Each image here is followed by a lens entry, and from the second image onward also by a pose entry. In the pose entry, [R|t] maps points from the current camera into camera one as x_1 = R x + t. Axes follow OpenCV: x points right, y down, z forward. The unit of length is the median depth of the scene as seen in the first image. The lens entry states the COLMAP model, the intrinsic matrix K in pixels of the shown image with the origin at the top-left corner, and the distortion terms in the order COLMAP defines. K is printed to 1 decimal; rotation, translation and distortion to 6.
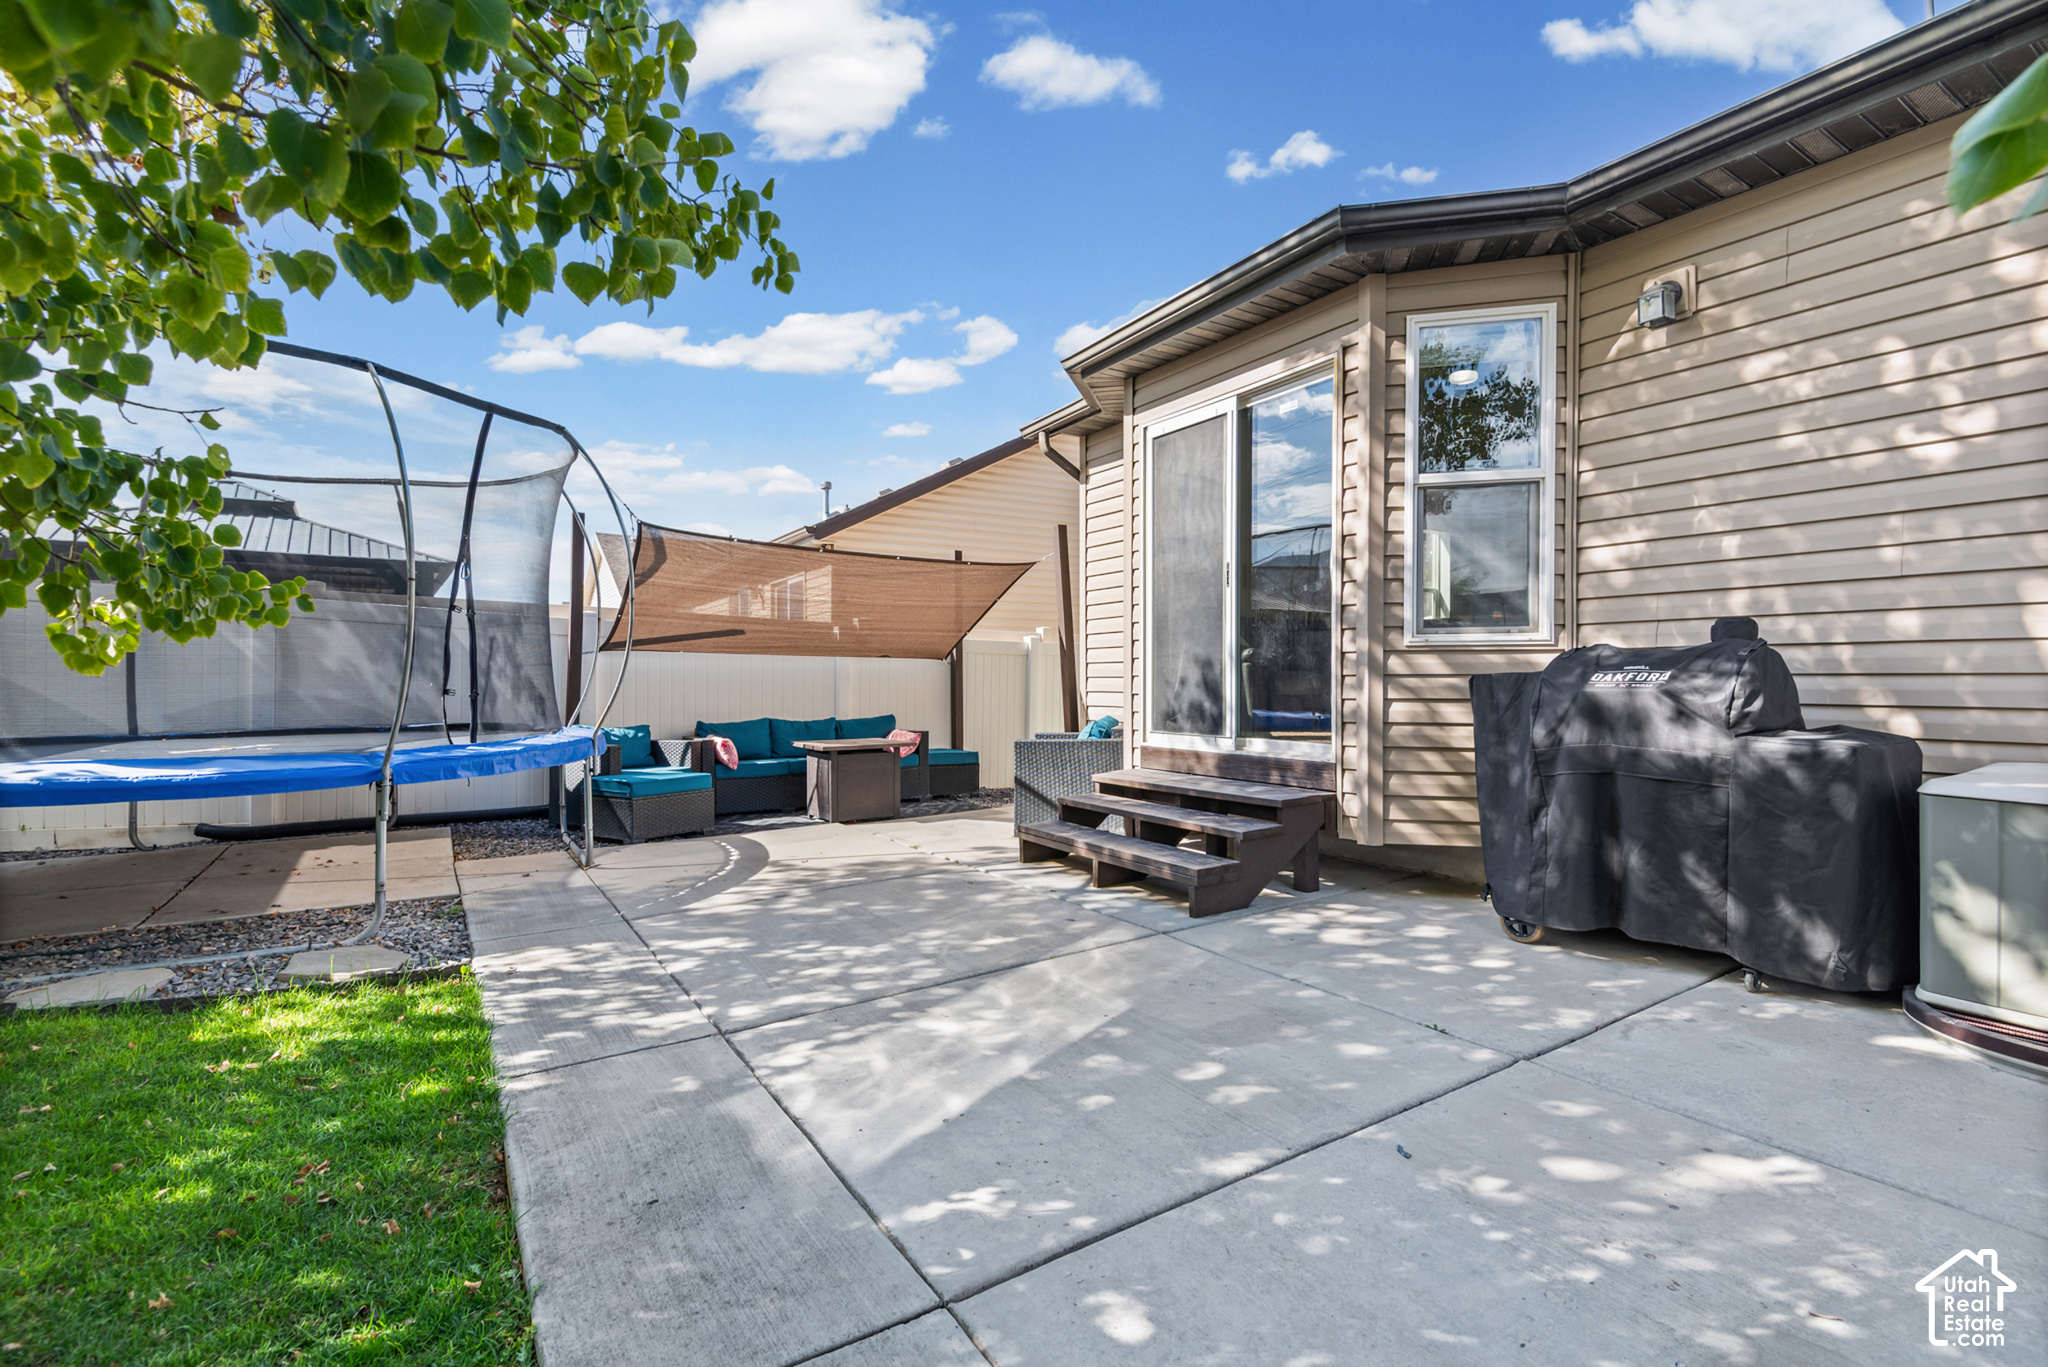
lens RADIAL K [[931.8, 0, 1017.6], [0, 931.8, 689.6], [0, 0, 1]] dist [0.009007, -0.009295]
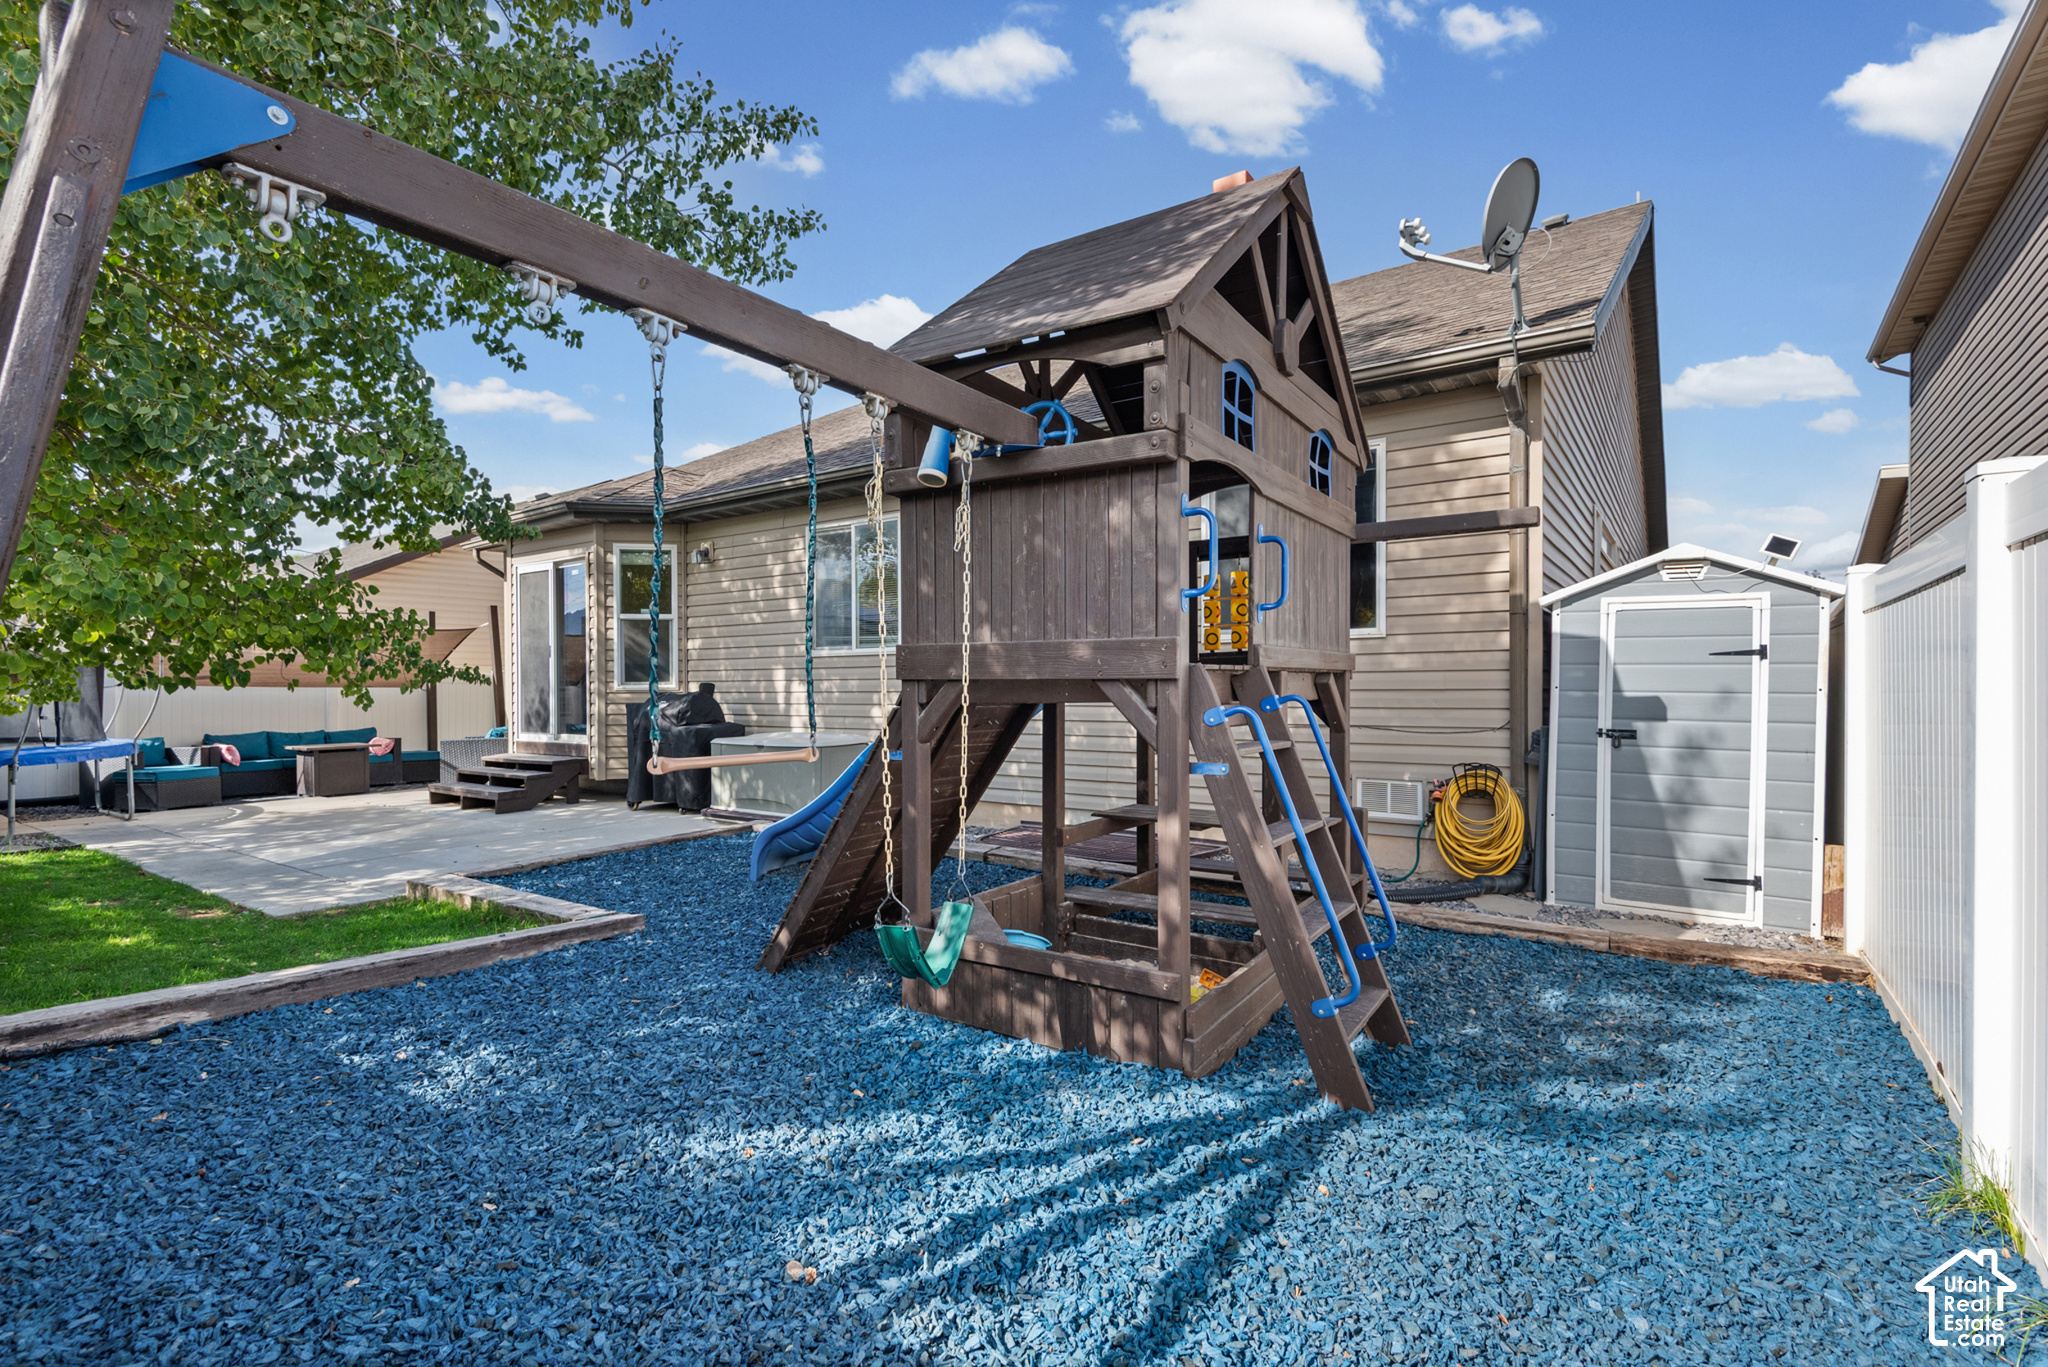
lens RADIAL K [[931.8, 0, 1017.6], [0, 931.8, 689.6], [0, 0, 1]] dist [0.009007, -0.009295]
pose [[0.919002, -0.004335, 0.394229, 0.267814], [0.008526, 0.999924, -0.008879, -0.012368], [-0.394161, 0.011521, 0.918969, -0.904986]]
